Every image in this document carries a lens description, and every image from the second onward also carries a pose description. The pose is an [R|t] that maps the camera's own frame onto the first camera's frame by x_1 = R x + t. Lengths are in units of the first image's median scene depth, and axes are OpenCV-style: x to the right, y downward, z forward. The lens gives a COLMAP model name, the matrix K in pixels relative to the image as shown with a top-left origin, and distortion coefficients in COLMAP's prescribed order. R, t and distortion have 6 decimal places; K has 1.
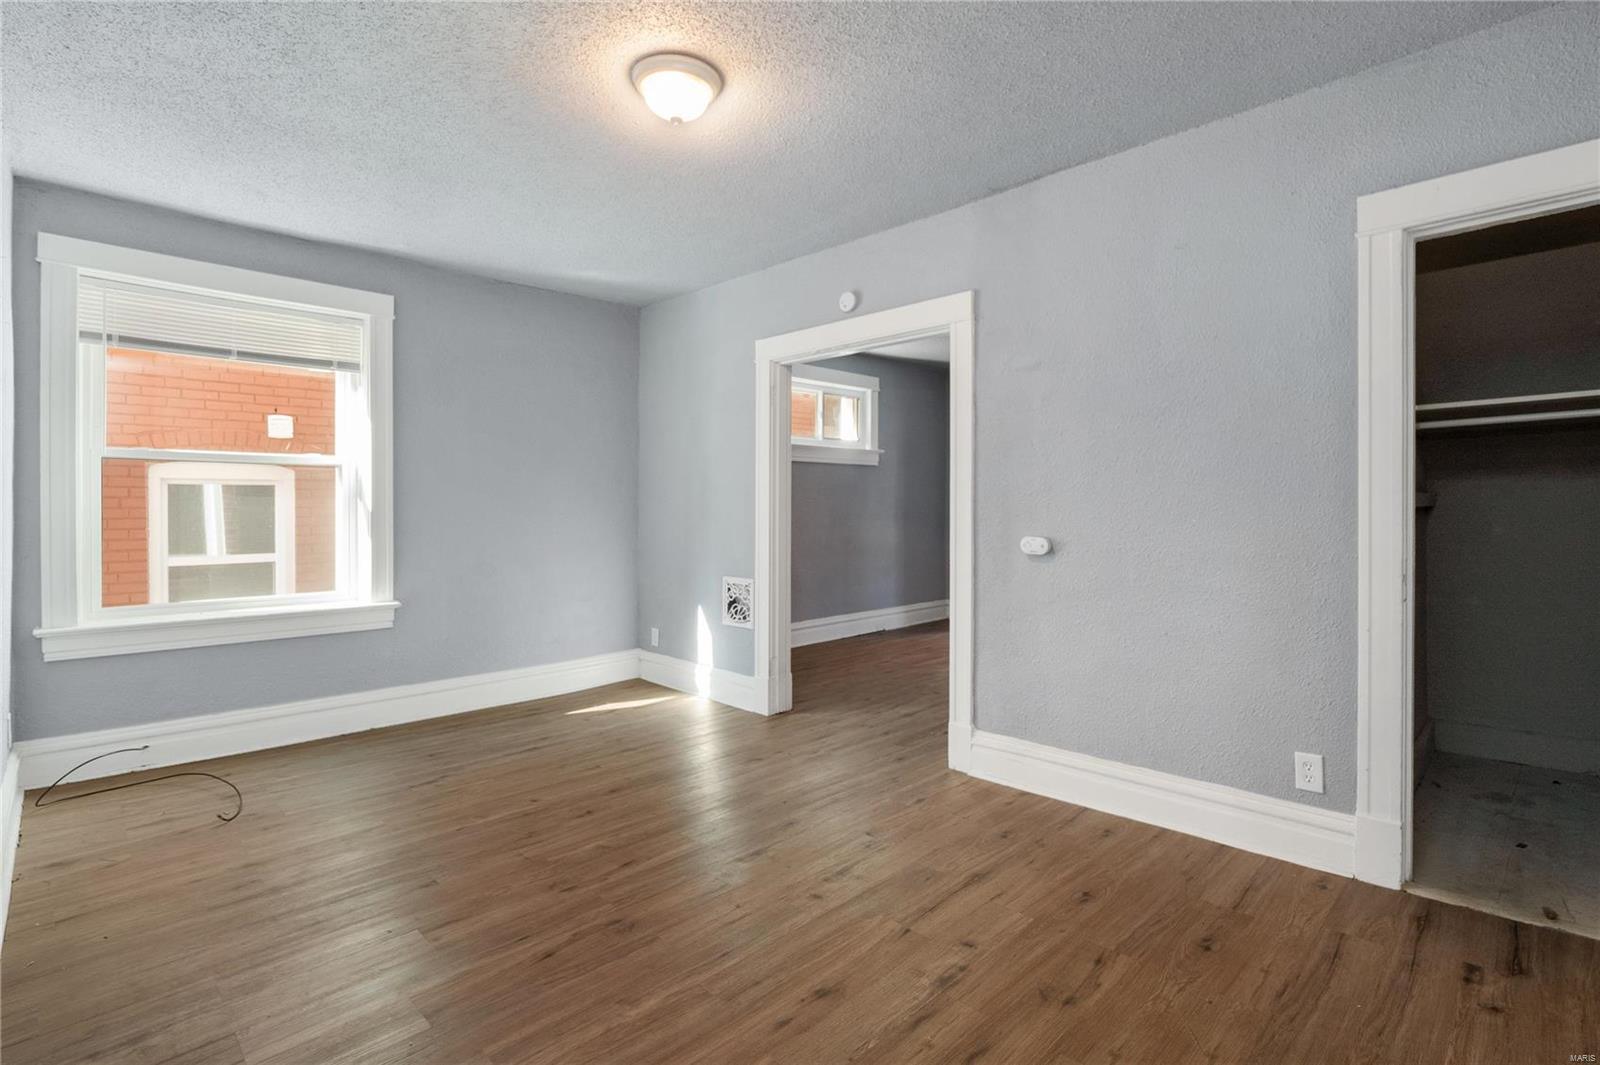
lens RADIAL K [[749.7, 0, 795.7], [0, 749.7, 508.8], [0, 0, 1]] dist [-0.015191, -0.000181]
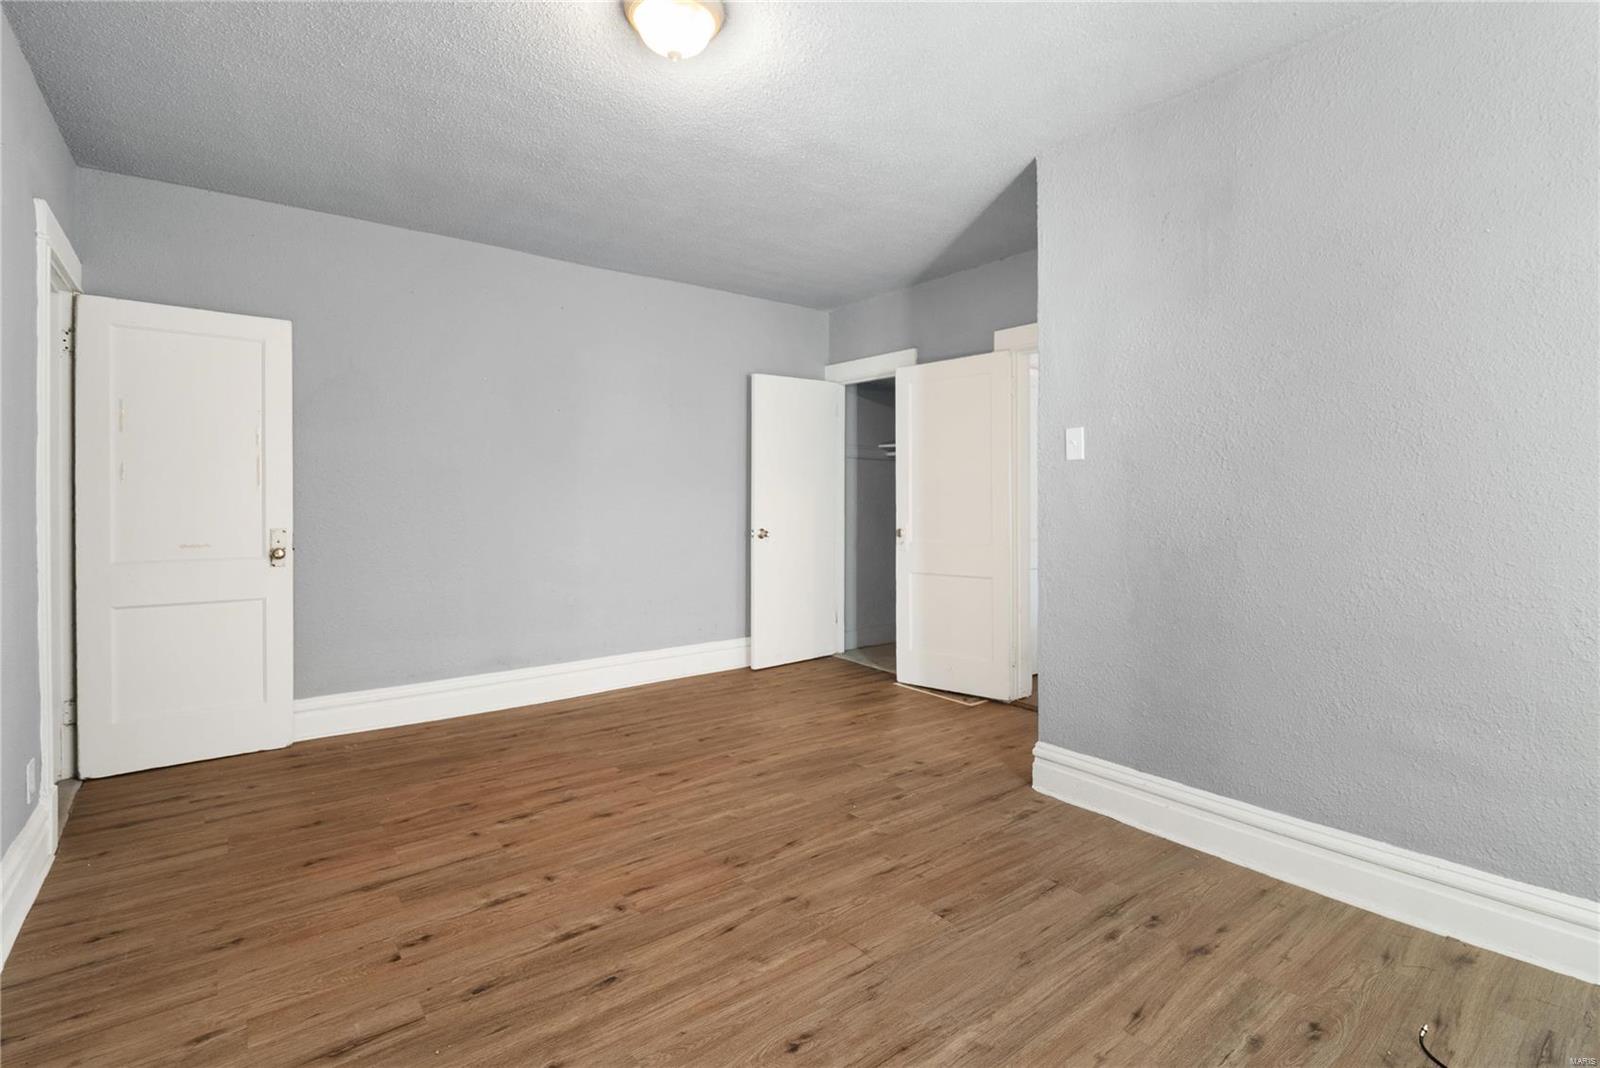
lens RADIAL K [[791.0, 0, 799.7], [0, 791.0, 494.9], [0, 0, 1]] dist [0.002654, -0.007082]
pose [[-0.989765, 0.008049, 0.142478, -0.435029], [0.008236, 0.999966, 0.000722, -0.005320], [-0.142468, 0.001888, -0.989798, 1.866881]]
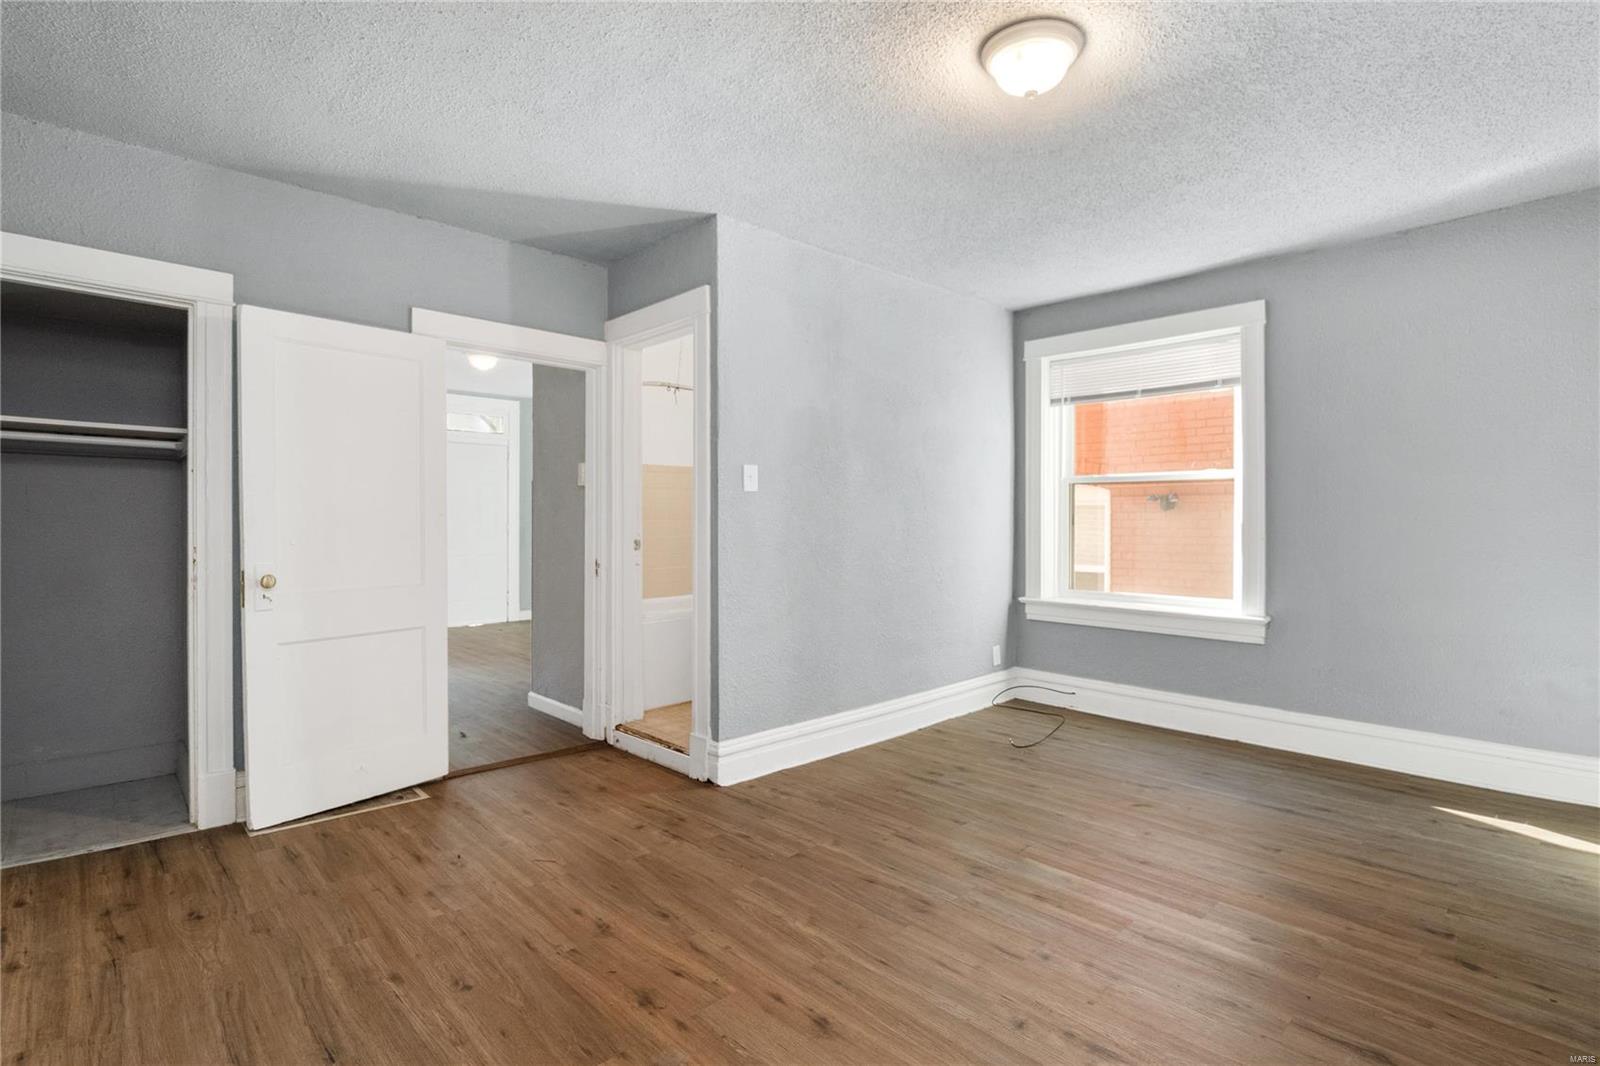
lens RADIAL K [[776.4, 0, 835.6], [0, 776.4, 518.1], [0, 0, 1]] dist [-0.002010, -0.000284]
pose [[0.005559, -0.000814, -0.999984, 0.761505], [-0.001675, 0.999998, -0.000823, -0.003051], [0.999983, 0.001680, 0.005558, 0.738971]]
